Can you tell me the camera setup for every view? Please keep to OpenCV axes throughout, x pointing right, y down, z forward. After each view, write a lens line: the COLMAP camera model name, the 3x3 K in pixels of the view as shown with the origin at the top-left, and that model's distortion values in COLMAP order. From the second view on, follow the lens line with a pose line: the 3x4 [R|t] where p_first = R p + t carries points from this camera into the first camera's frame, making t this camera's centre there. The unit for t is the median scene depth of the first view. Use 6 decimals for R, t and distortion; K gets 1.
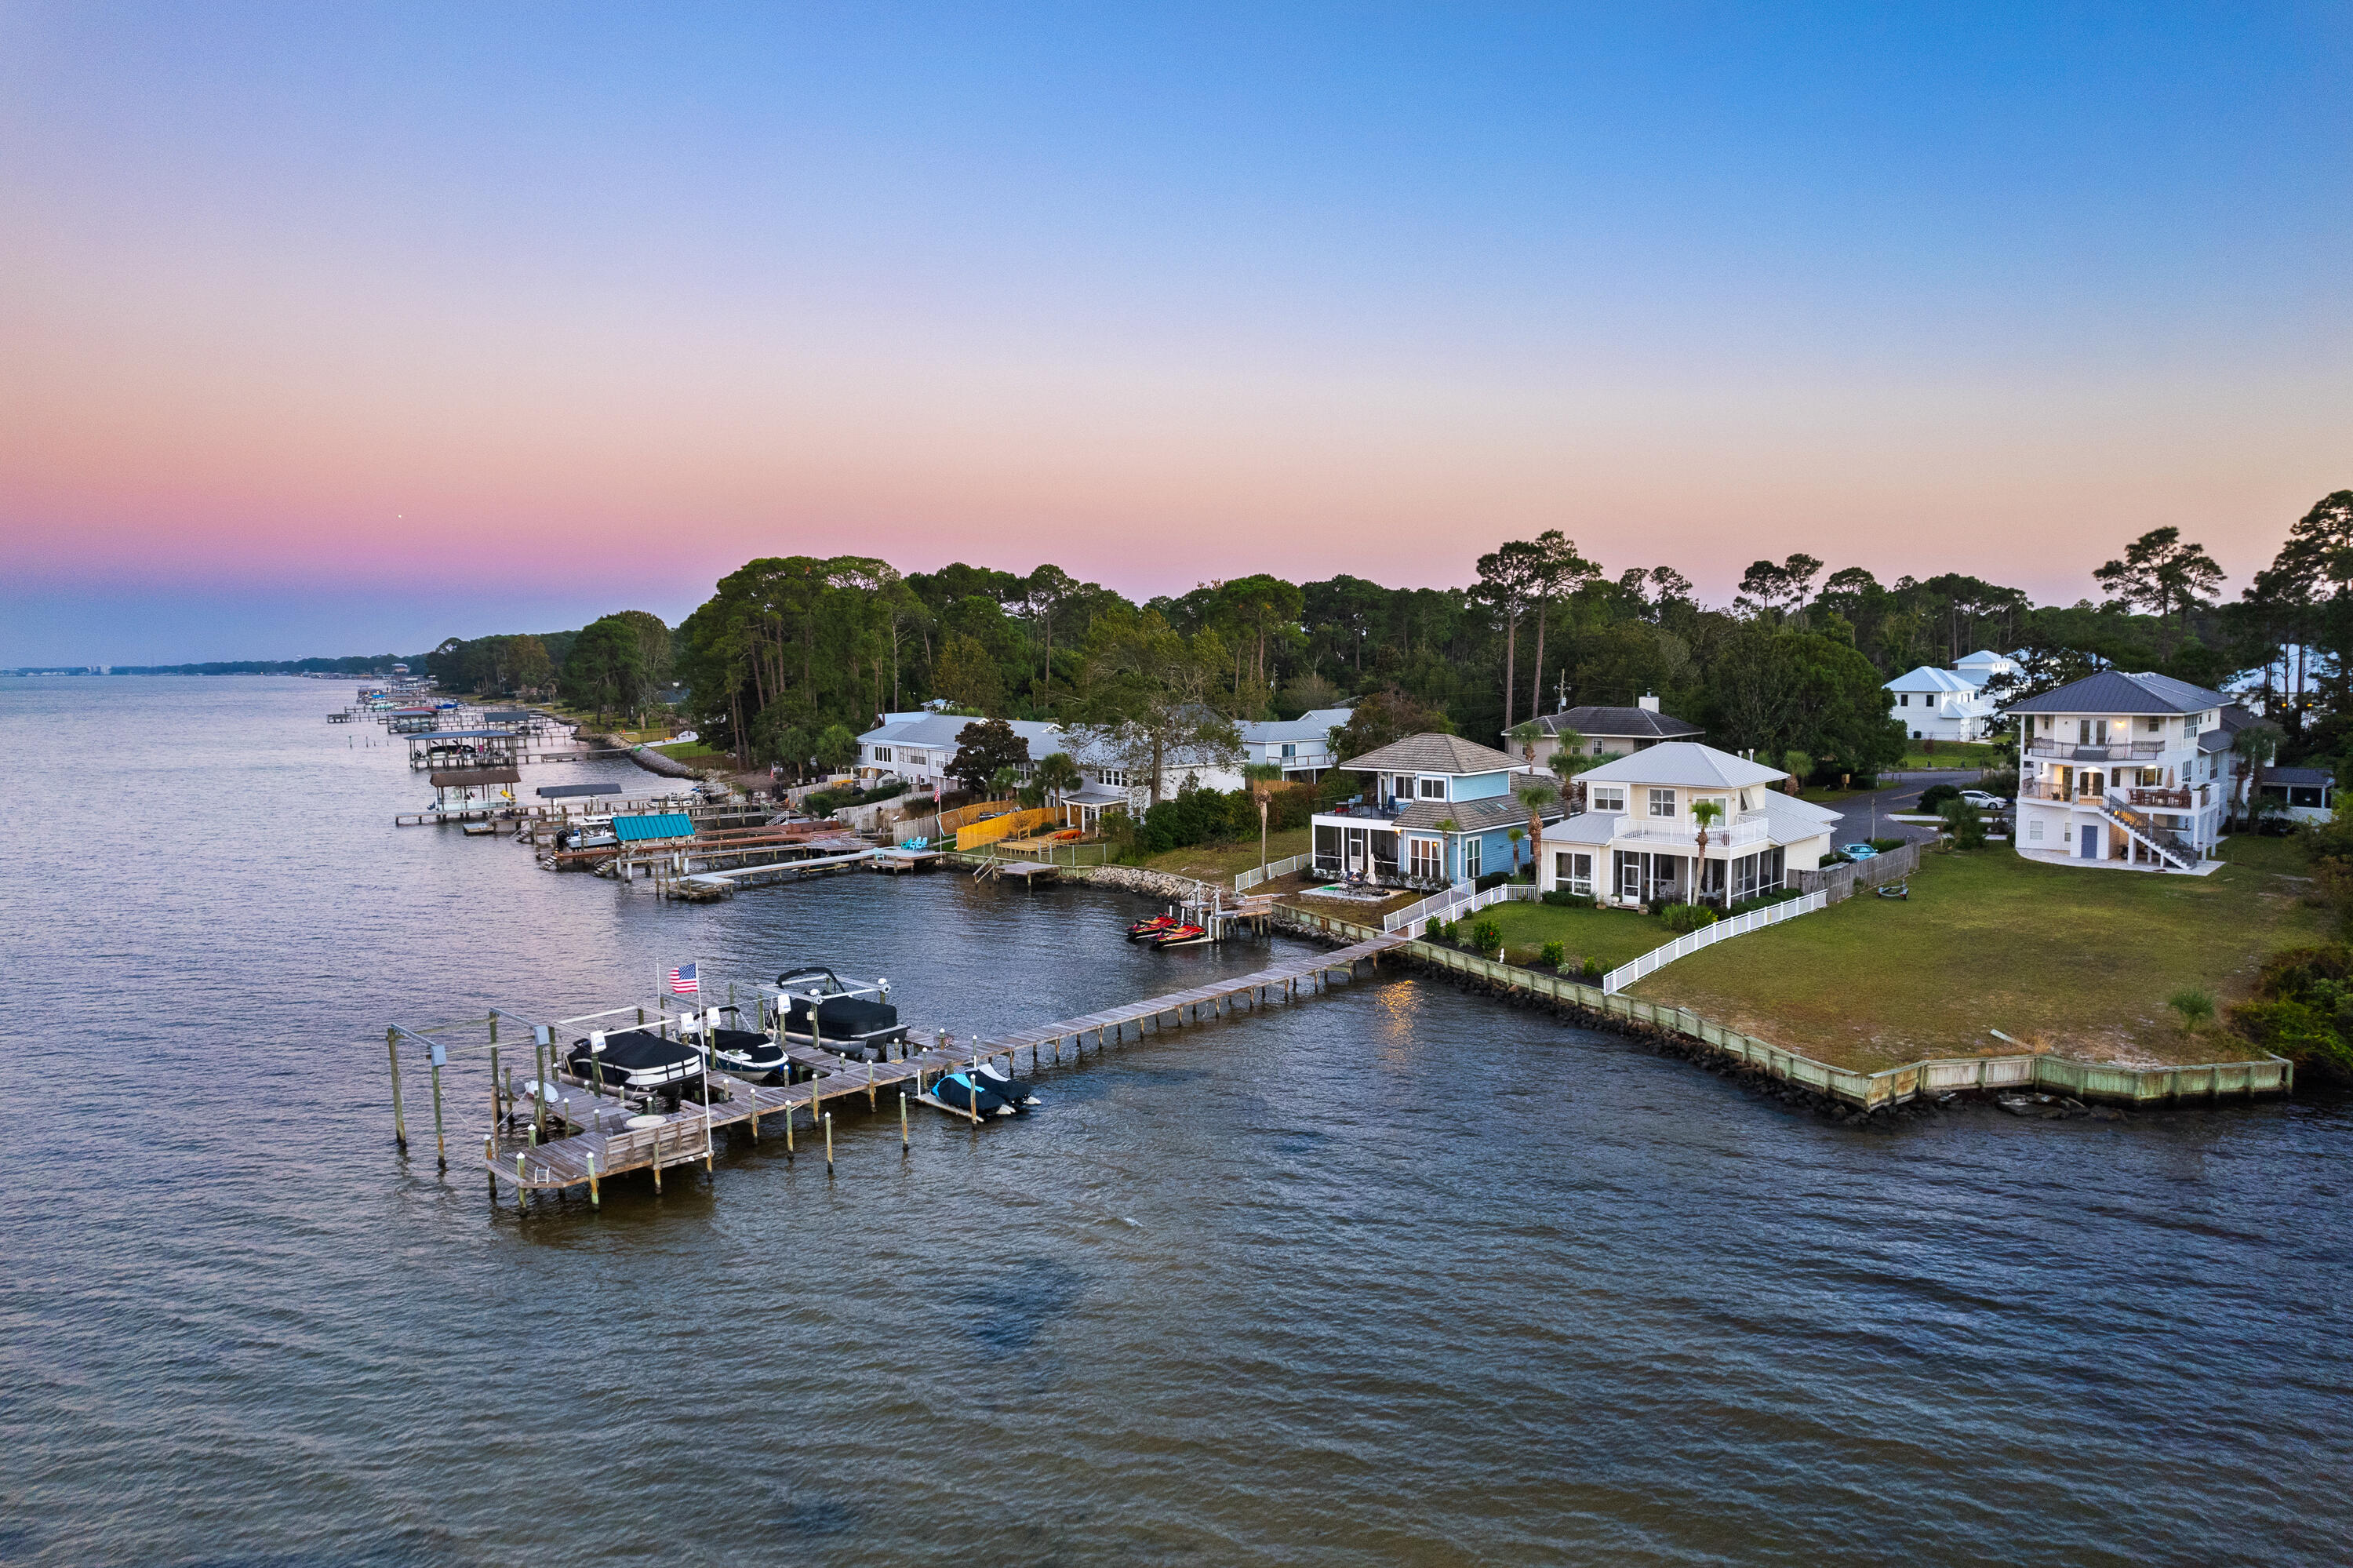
lens RADIAL K [[1584.3, 0, 1180.6], [0, 1584.3, 805.3], [0, 0, 1]] dist [-0.028900, 0.005493]
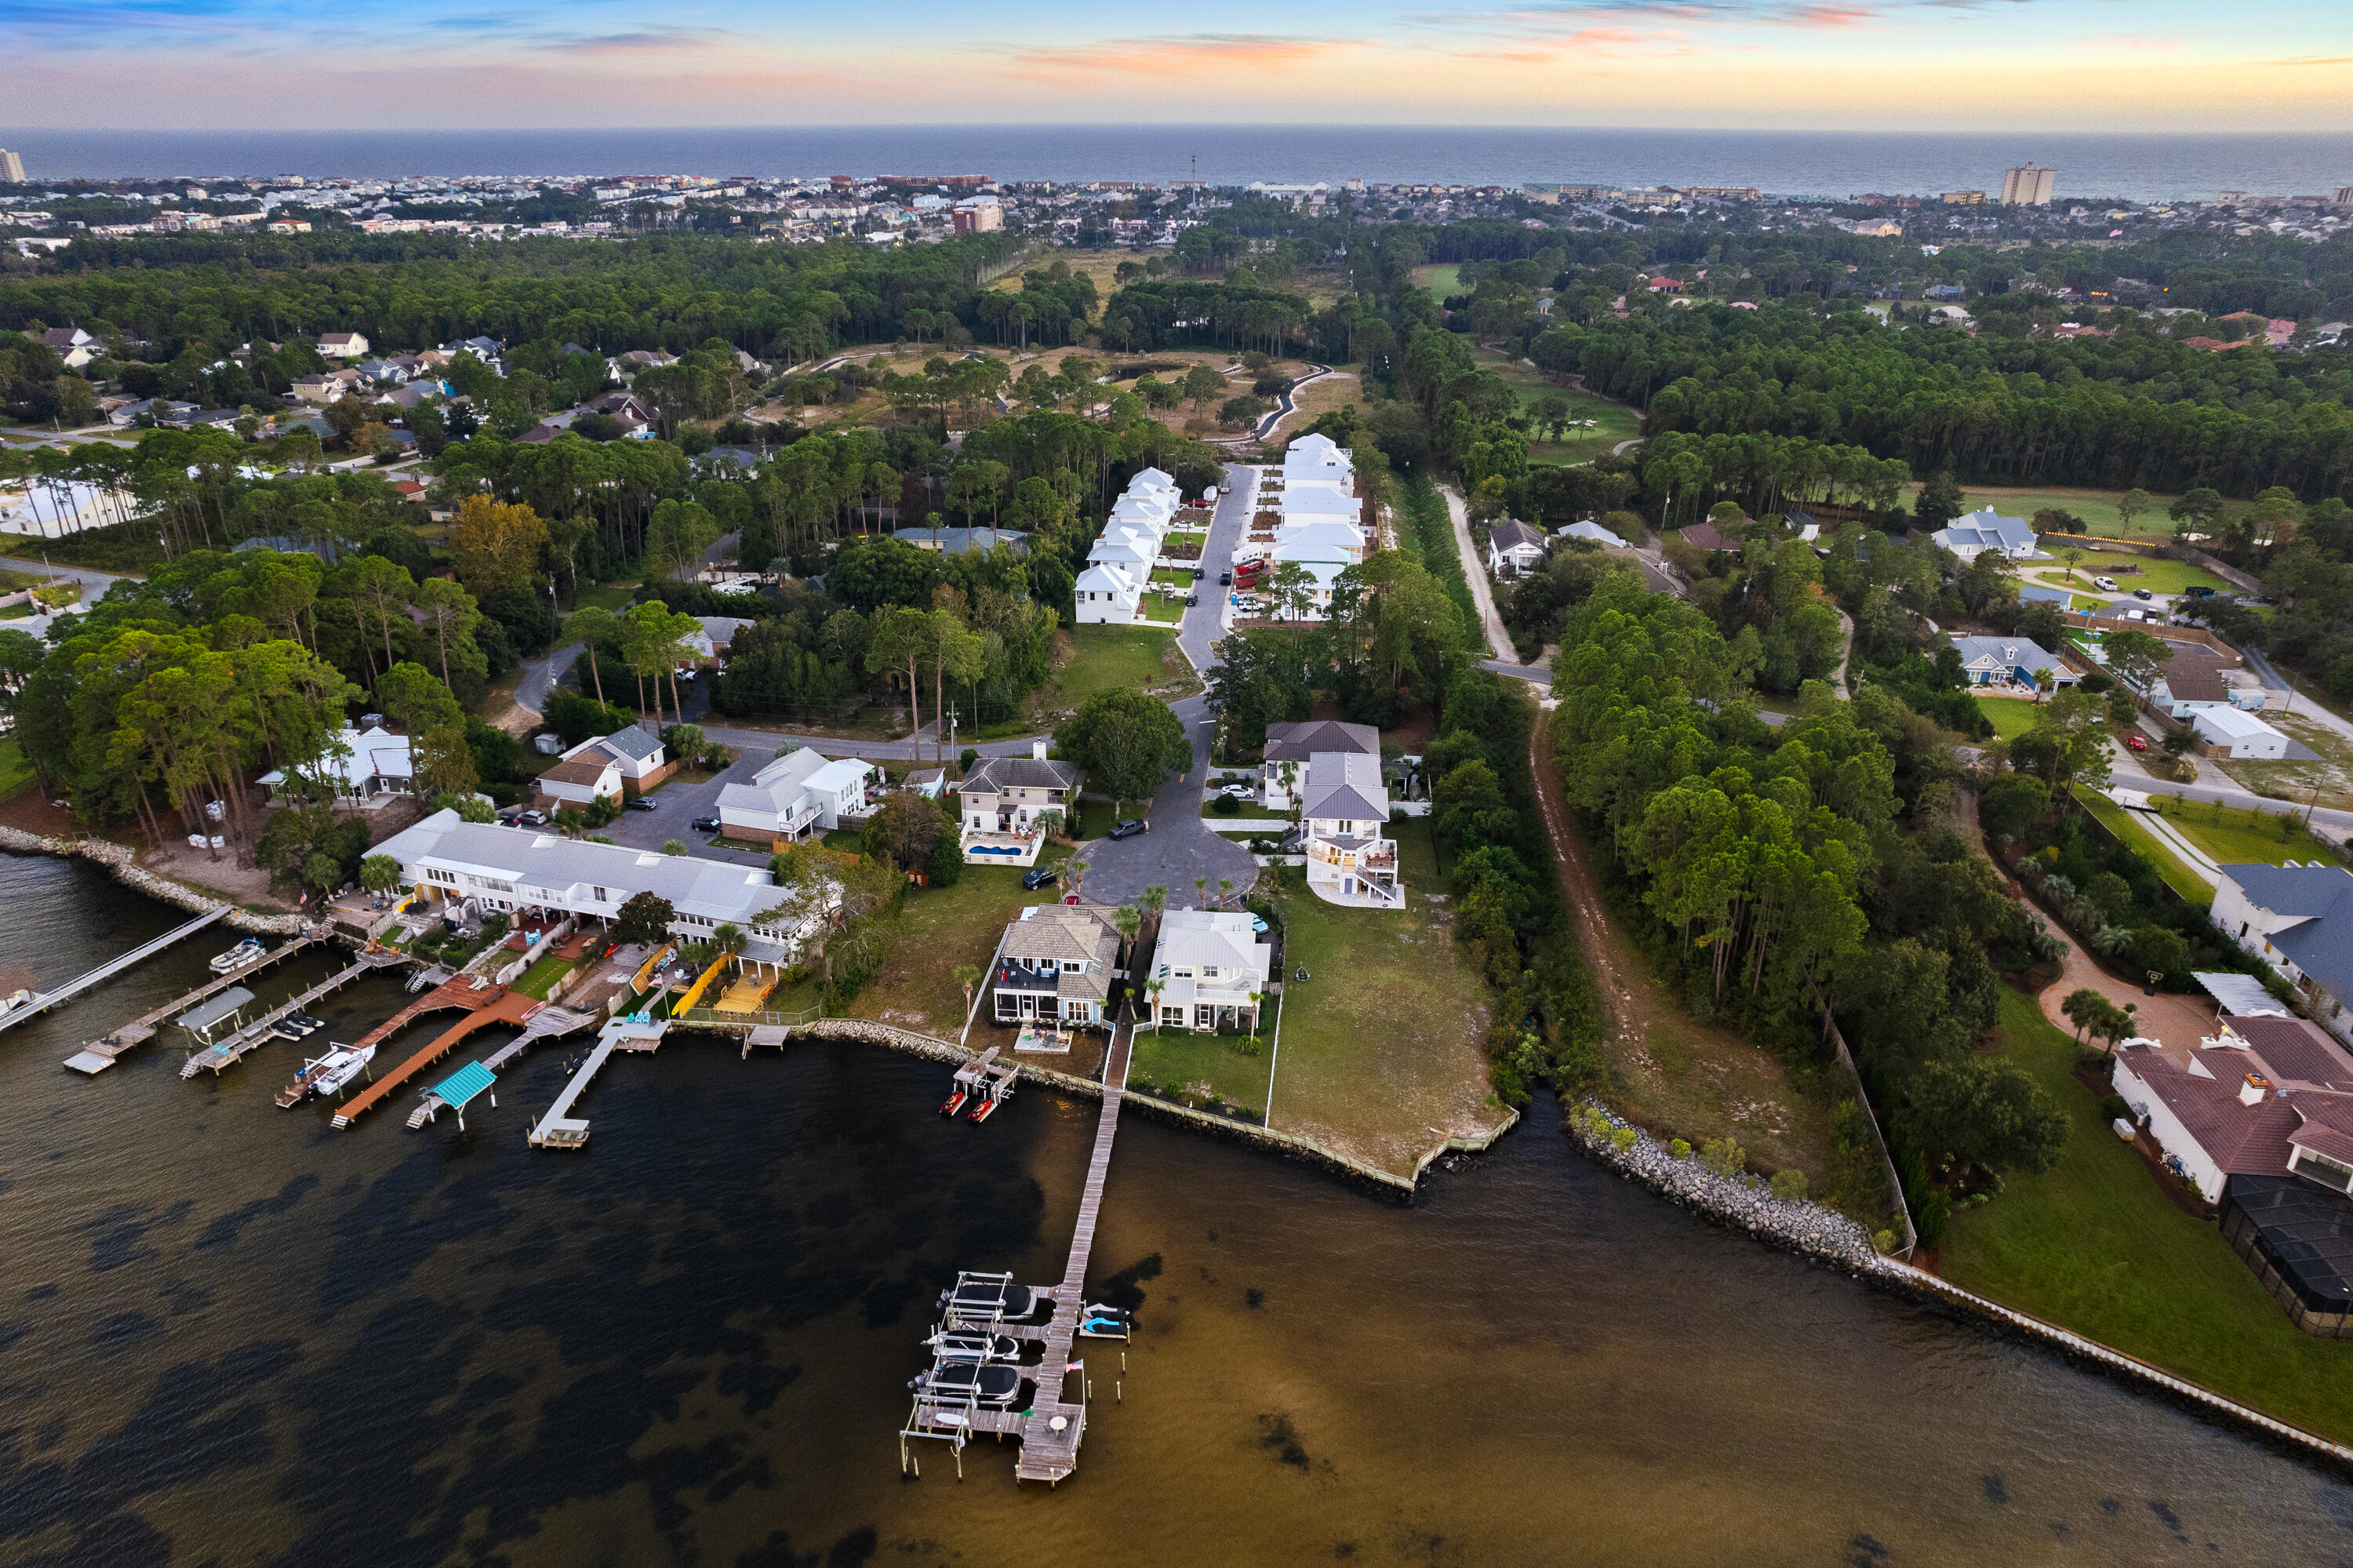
lens RADIAL K [[1584.3, 0, 1172.4], [0, 1584.3, 795.5], [0, 0, 1]] dist [-0.028900, 0.005493]
pose [[0.794820, -0.233183, 0.560257, -0.687261], [0.057043, 0.947848, 0.313576, -0.734304], [-0.604159, -0.217278, 0.766670, -0.355772]]
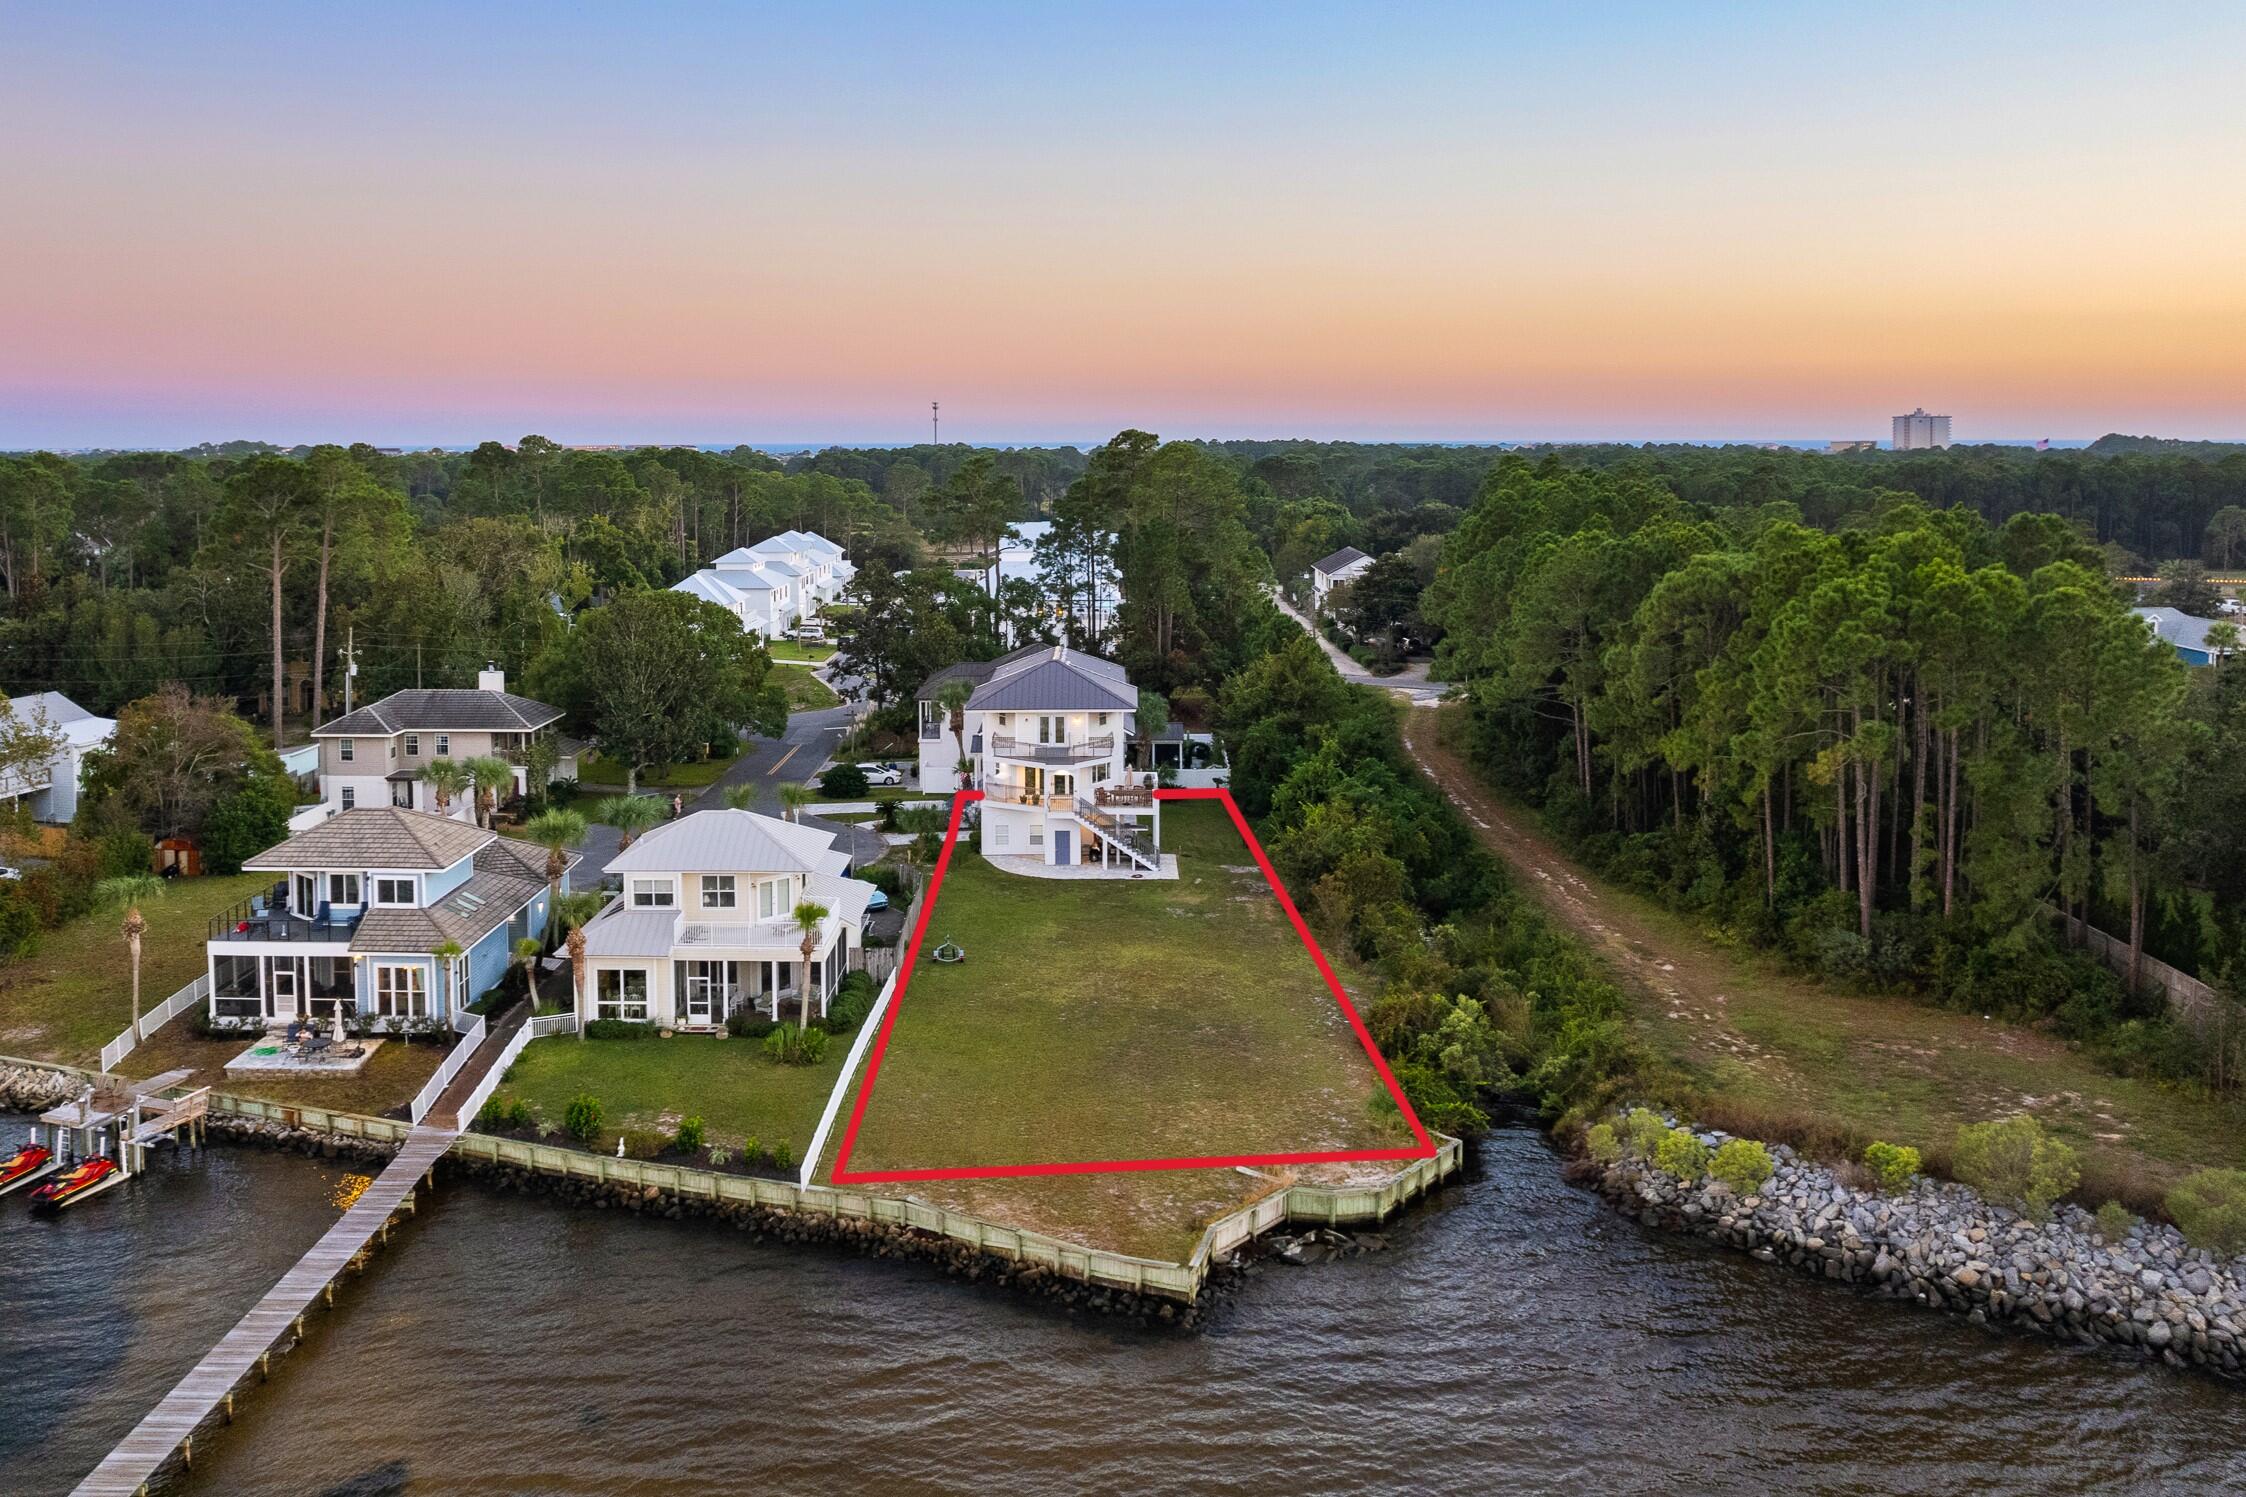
lens RADIAL K [[1980.9, 0, 1068.4], [0, 1980.9, 533.5], [0, 0, 1]] dist [-0.061193, 0.028867]
pose [[0.749392, -0.021278, 0.661784, -0.212830], [0.061554, 0.997394, -0.037633, -0.125461], [-0.659259, 0.068937, 0.748749, 0.093198]]
